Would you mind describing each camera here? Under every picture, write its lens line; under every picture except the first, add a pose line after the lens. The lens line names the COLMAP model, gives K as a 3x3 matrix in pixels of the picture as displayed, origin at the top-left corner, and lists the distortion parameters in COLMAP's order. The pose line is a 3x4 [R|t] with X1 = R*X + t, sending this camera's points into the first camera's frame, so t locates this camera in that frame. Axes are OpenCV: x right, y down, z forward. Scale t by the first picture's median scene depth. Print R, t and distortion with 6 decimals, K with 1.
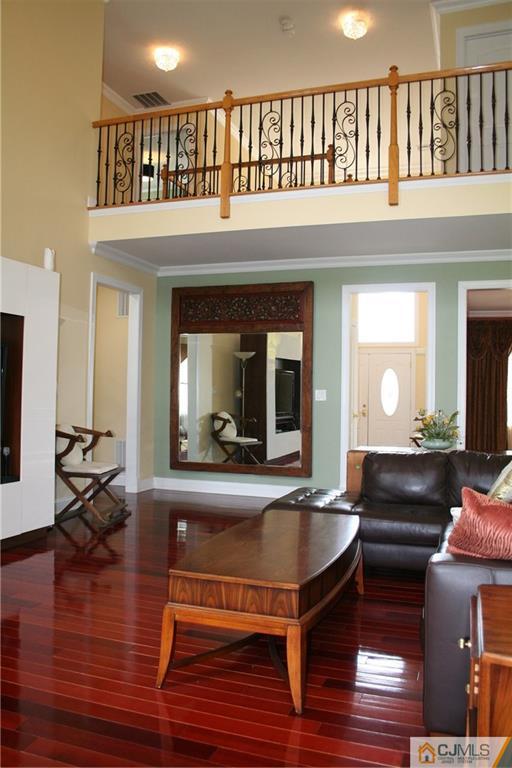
lens RADIAL K [[627.8, 0, 256.5], [0, 627.8, 379.5], [0, 0, 1]] dist [-0.142671, 0.079039]
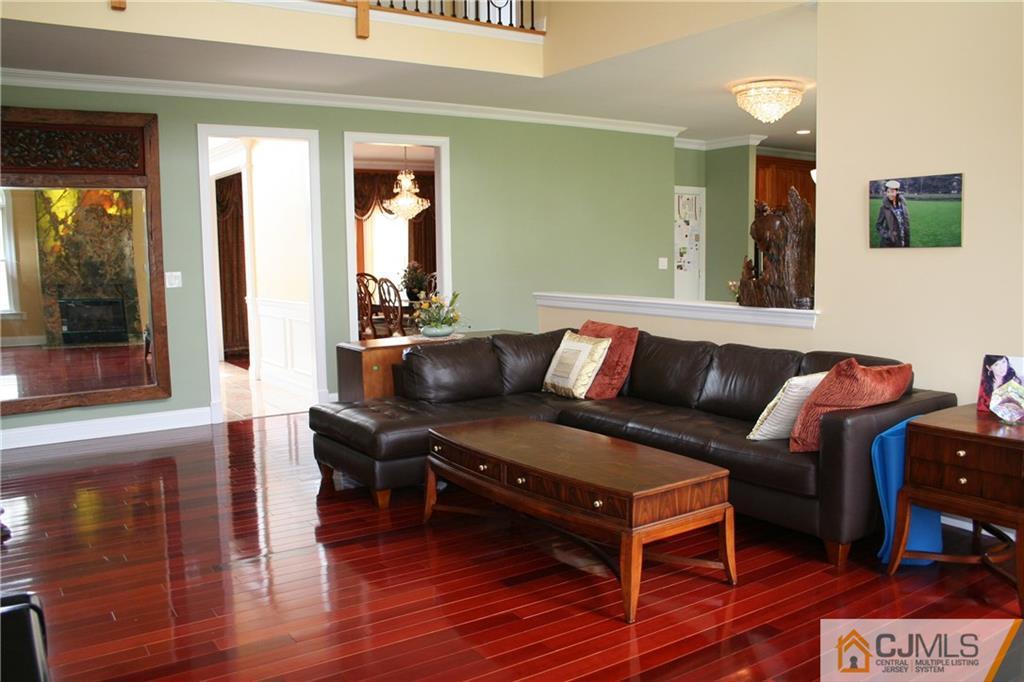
lens RADIAL K [[837.1, 0, 510.3], [0, 837.1, 335.8], [0, 0, 1]] dist [-0.142671, 0.079039]
pose [[0.599481, -0.106297, 0.793299, -0.530857], [0.005991, 0.991710, 0.128355, -0.036862], [-0.800367, -0.072193, 0.595148, 0.190437]]
